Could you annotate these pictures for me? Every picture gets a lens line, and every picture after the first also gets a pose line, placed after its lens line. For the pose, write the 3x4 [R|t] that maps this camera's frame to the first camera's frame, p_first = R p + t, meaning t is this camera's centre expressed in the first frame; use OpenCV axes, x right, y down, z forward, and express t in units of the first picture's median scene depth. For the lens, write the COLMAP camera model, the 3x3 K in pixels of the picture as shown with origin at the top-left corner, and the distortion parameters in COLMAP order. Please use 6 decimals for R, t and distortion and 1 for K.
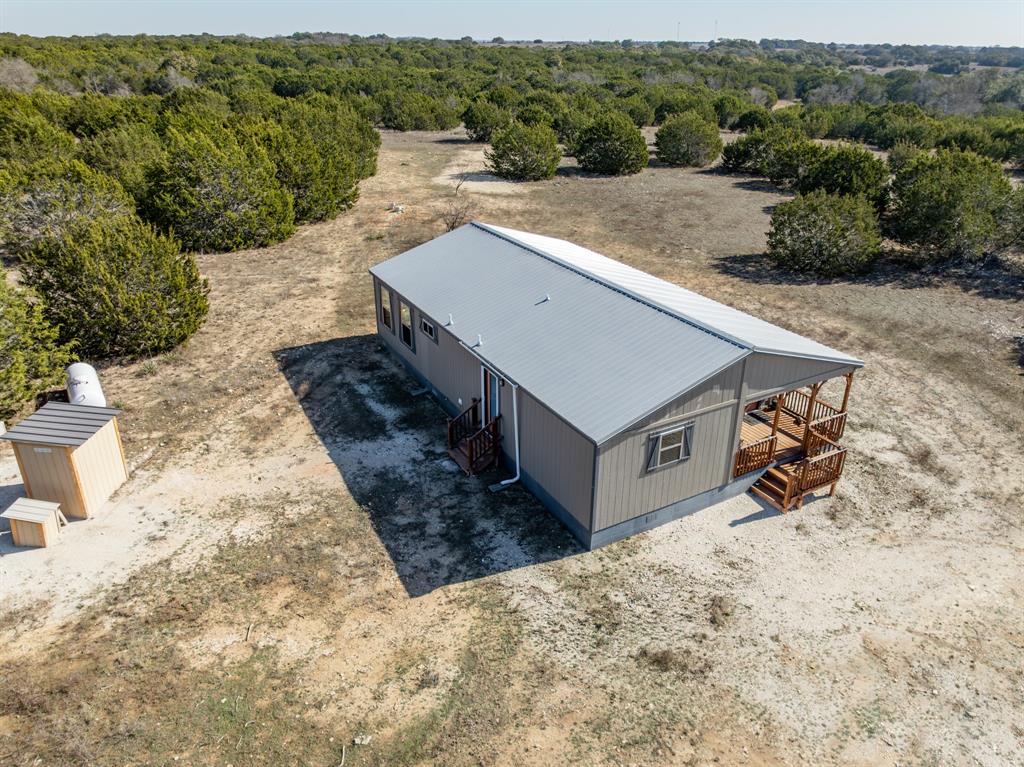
lens RADIAL K [[721.1, 0, 512.0], [0, 721.1, 383.5], [0, 0, 1]] dist [-0.024932, 0.001248]
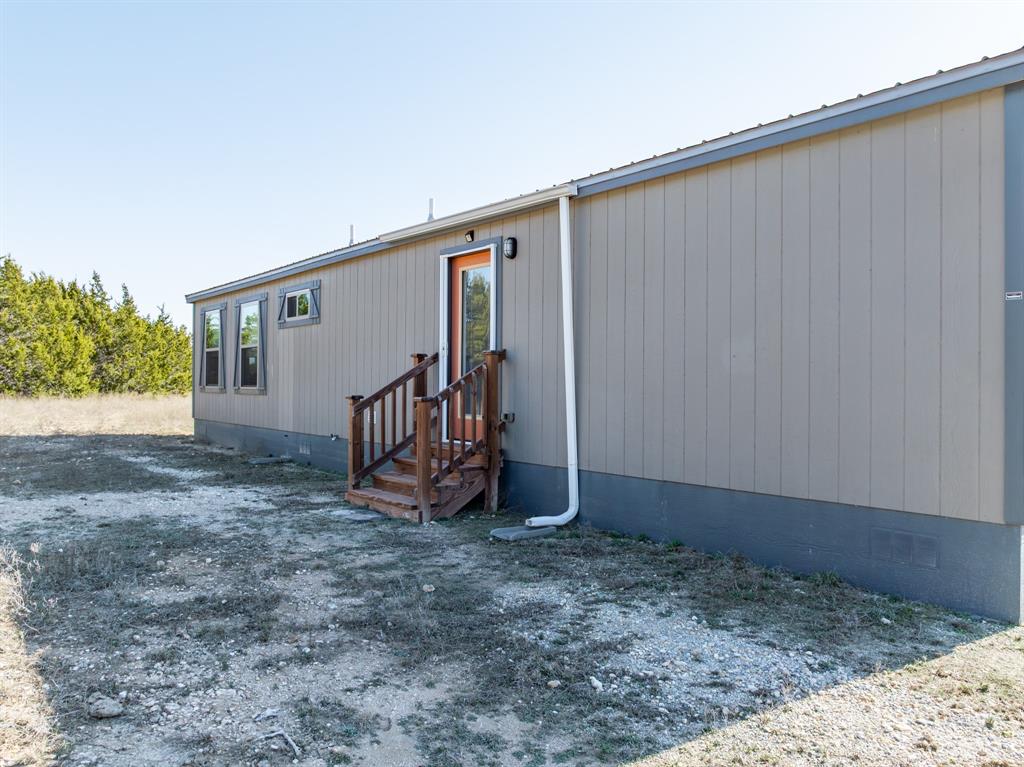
lens RADIAL K [[721.1, 0, 512.0], [0, 721.1, 383.5], [0, 0, 1]] dist [-0.024932, 0.001248]
pose [[0.980754, 0.007980, 0.195084, -0.088002], [0.077459, 0.901268, -0.426282, 0.227579], [-0.179225, 0.433189, 0.883304, 0.728388]]
